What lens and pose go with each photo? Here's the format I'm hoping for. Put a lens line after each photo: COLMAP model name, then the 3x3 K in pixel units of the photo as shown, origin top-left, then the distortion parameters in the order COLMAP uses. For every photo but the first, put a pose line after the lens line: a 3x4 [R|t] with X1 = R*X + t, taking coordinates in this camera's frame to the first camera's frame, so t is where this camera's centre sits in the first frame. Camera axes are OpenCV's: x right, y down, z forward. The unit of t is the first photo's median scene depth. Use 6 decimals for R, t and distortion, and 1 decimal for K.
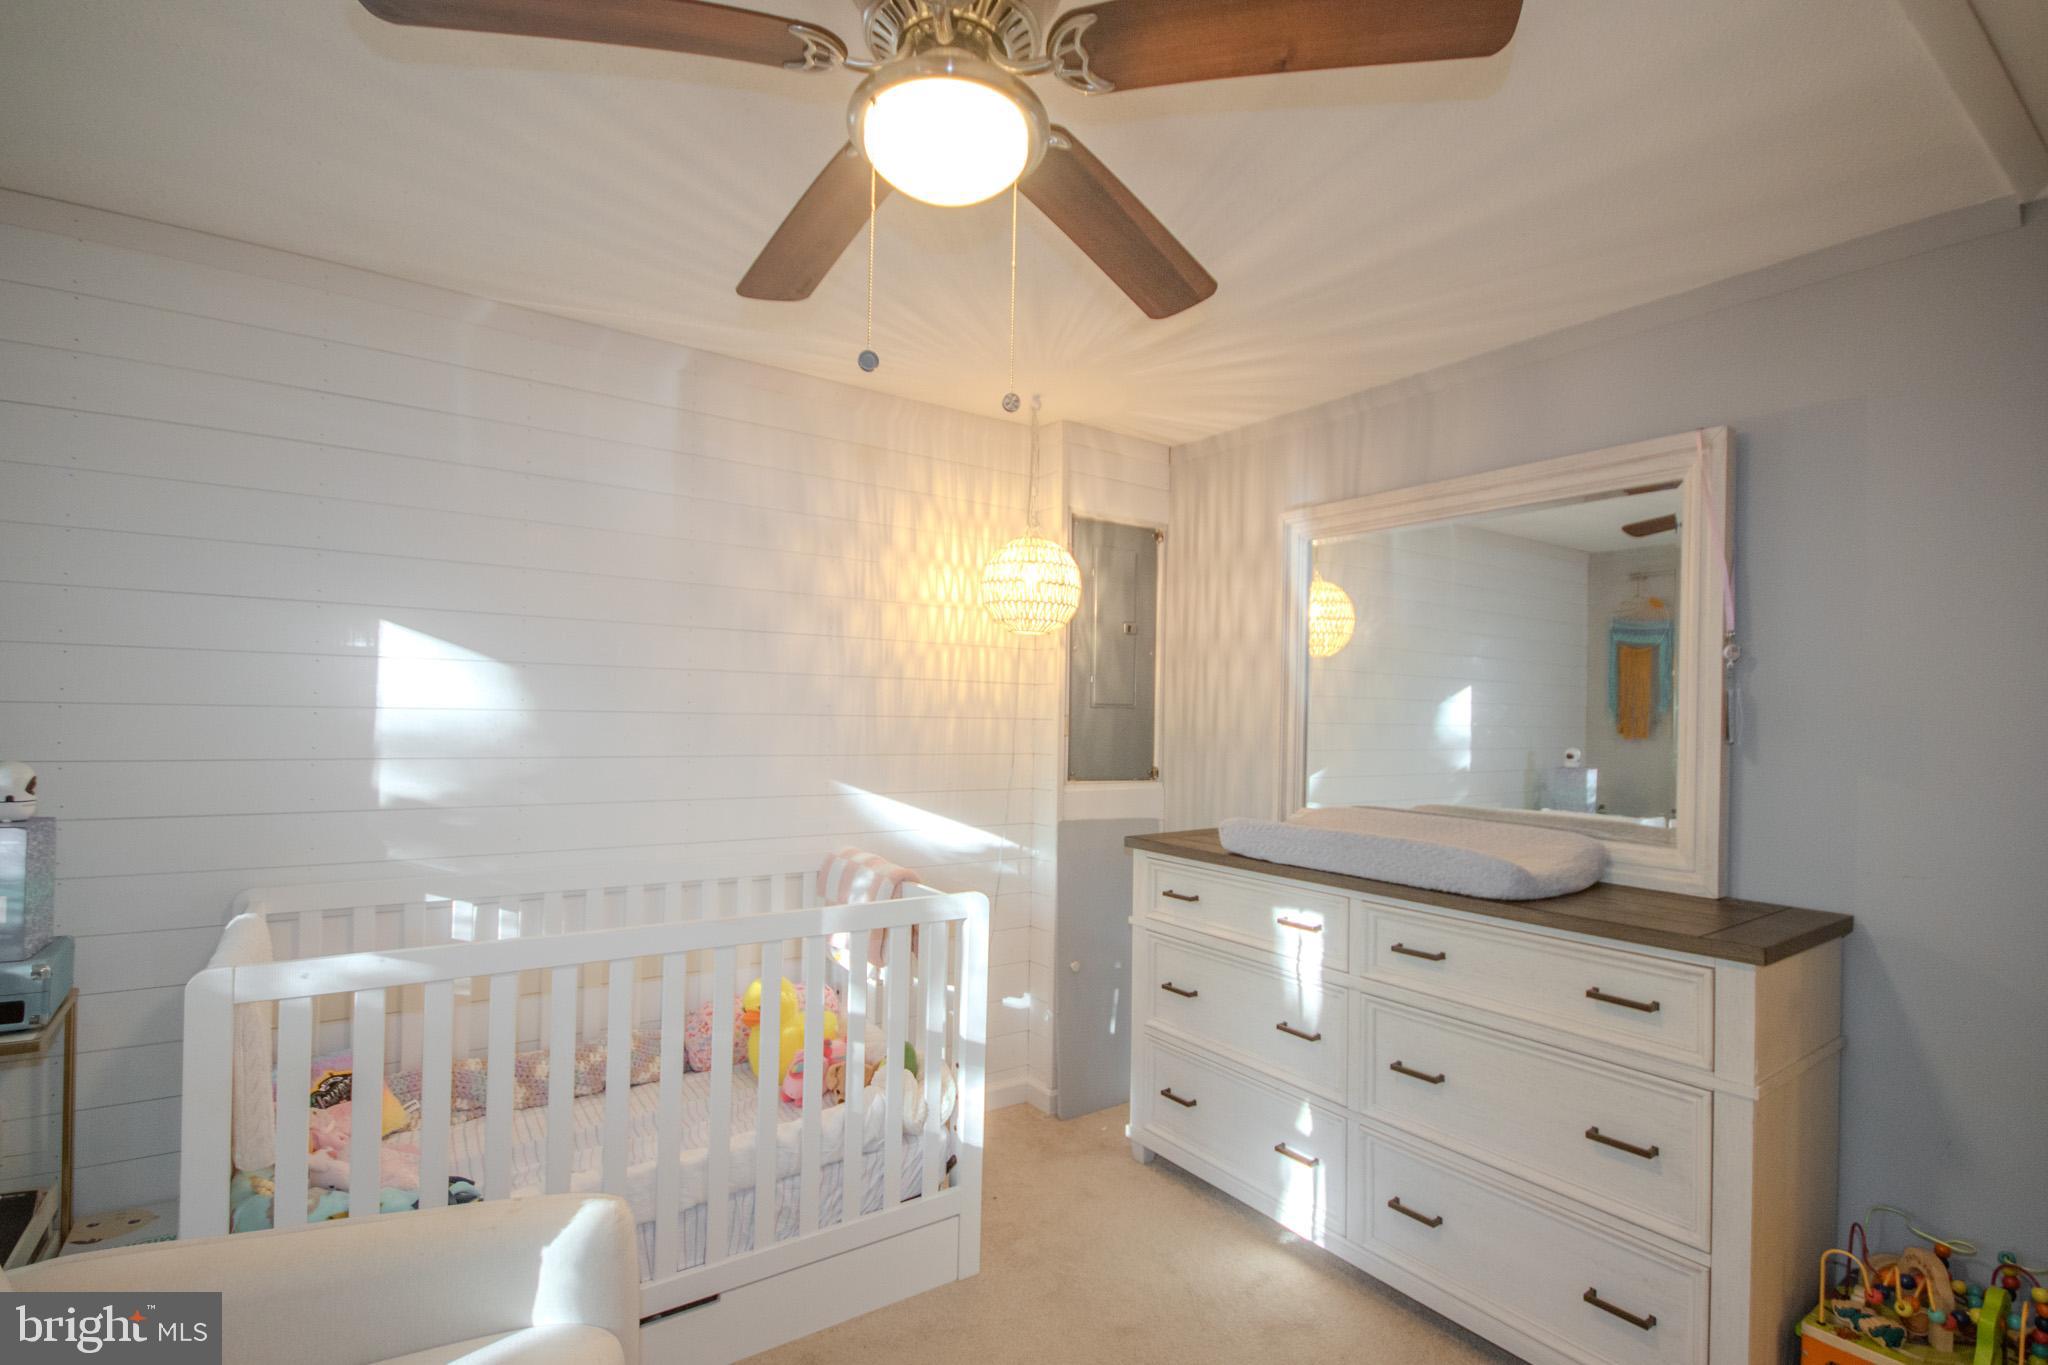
lens RADIAL K [[947.9, 0, 1013.6], [0, 947.9, 720.1], [0, 0, 1]] dist [-0.002250, -0.000504]
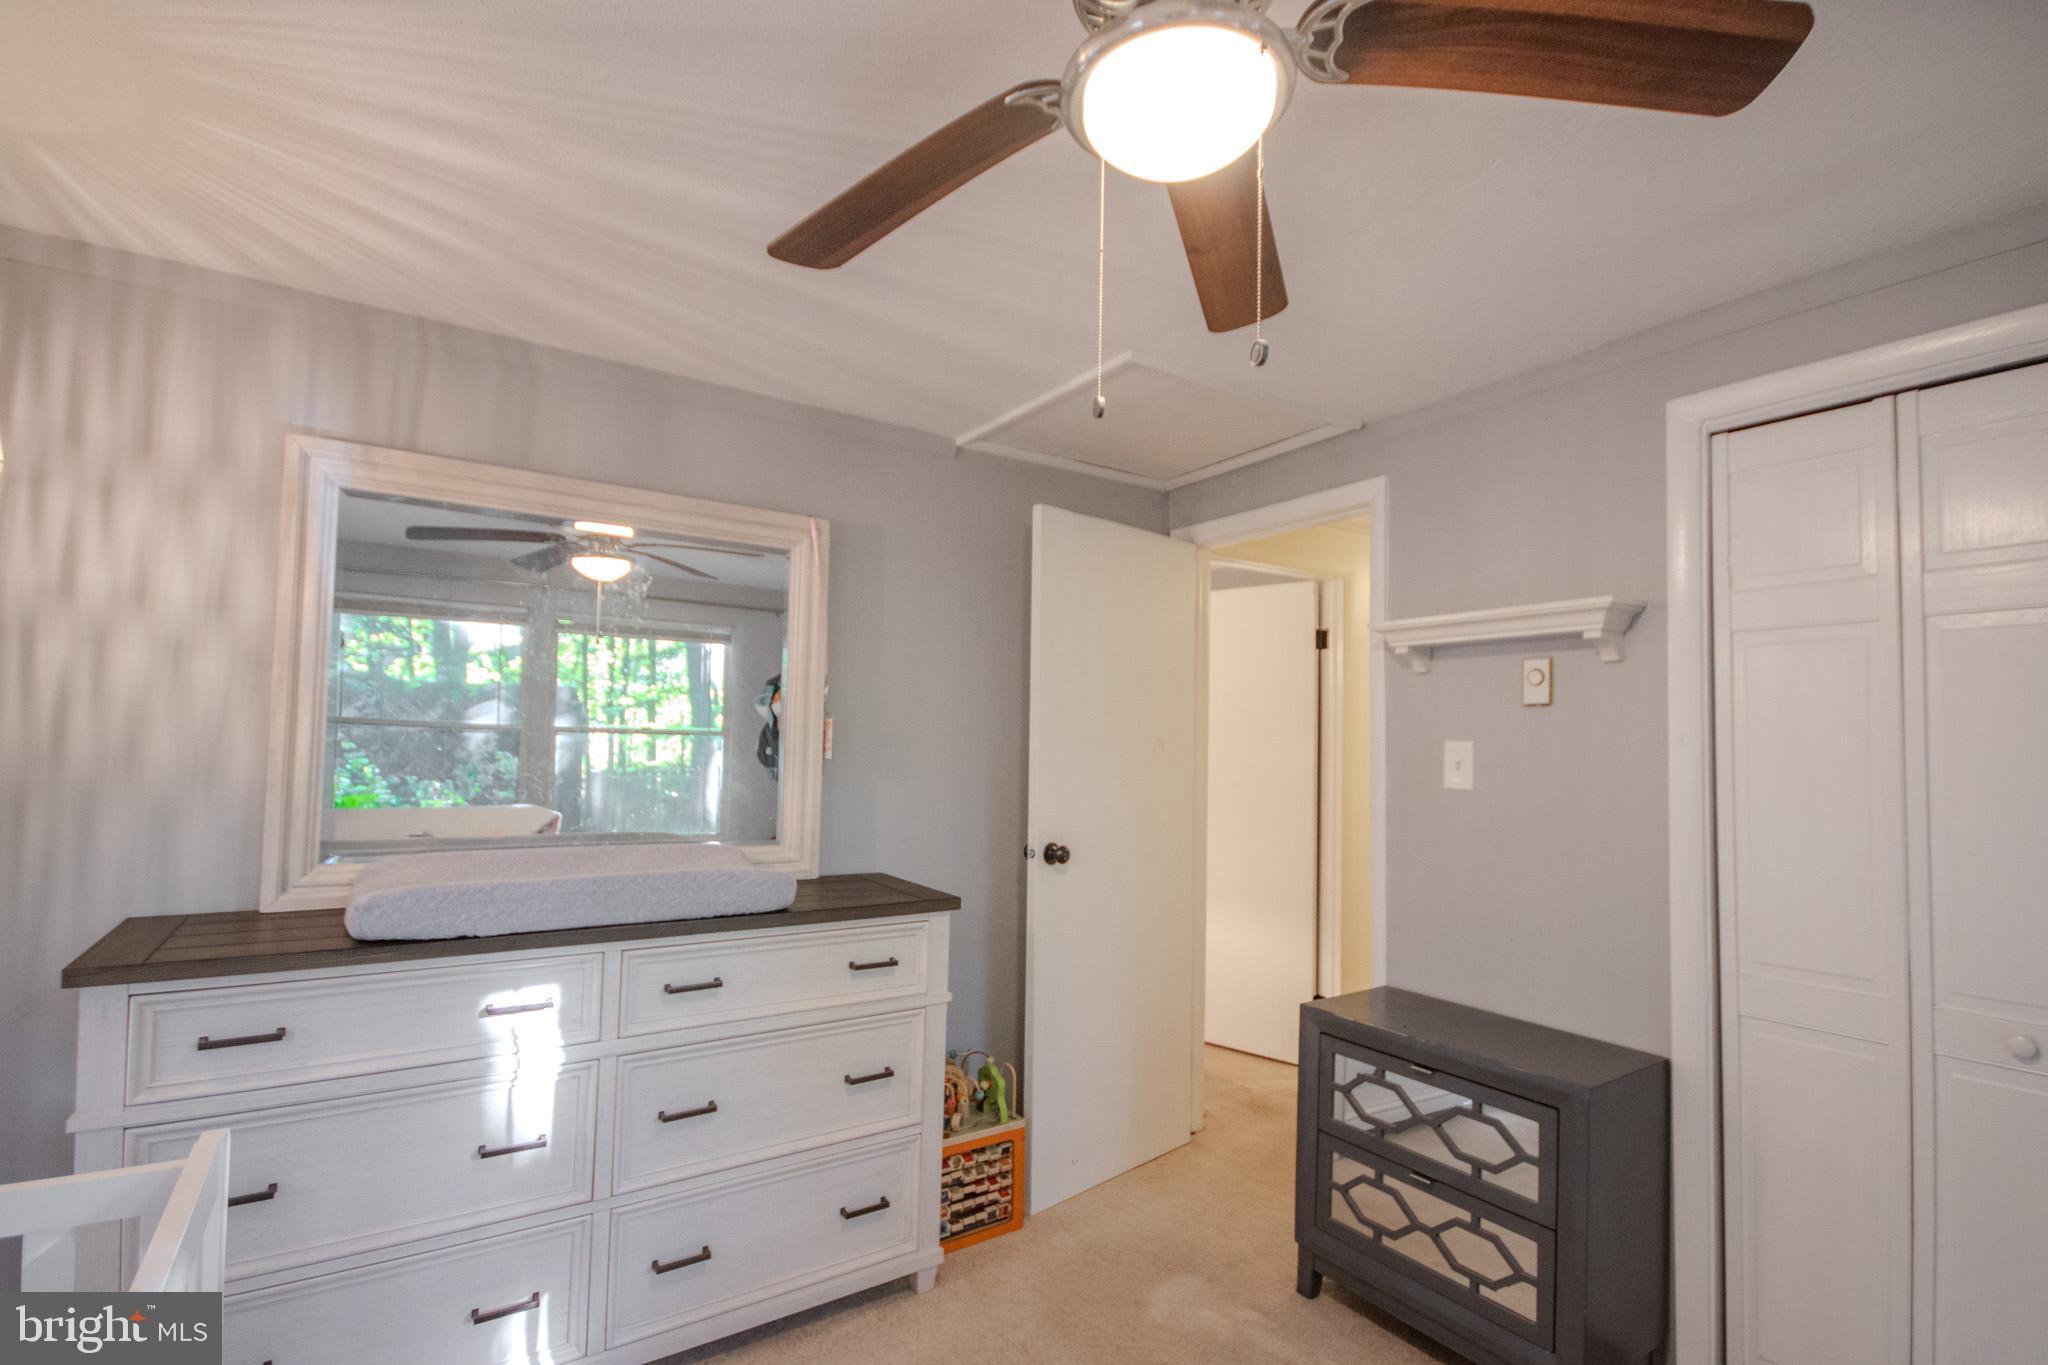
lens RADIAL K [[947.9, 0, 1013.6], [0, 947.9, 720.1], [0, 0, 1]] dist [-0.002250, -0.000504]
pose [[0.031665, 0.001800, 0.999497, -0.459862], [-0.017163, 0.999852, -0.001257, -0.027097], [-0.999351, -0.017115, 0.031691, 0.561358]]
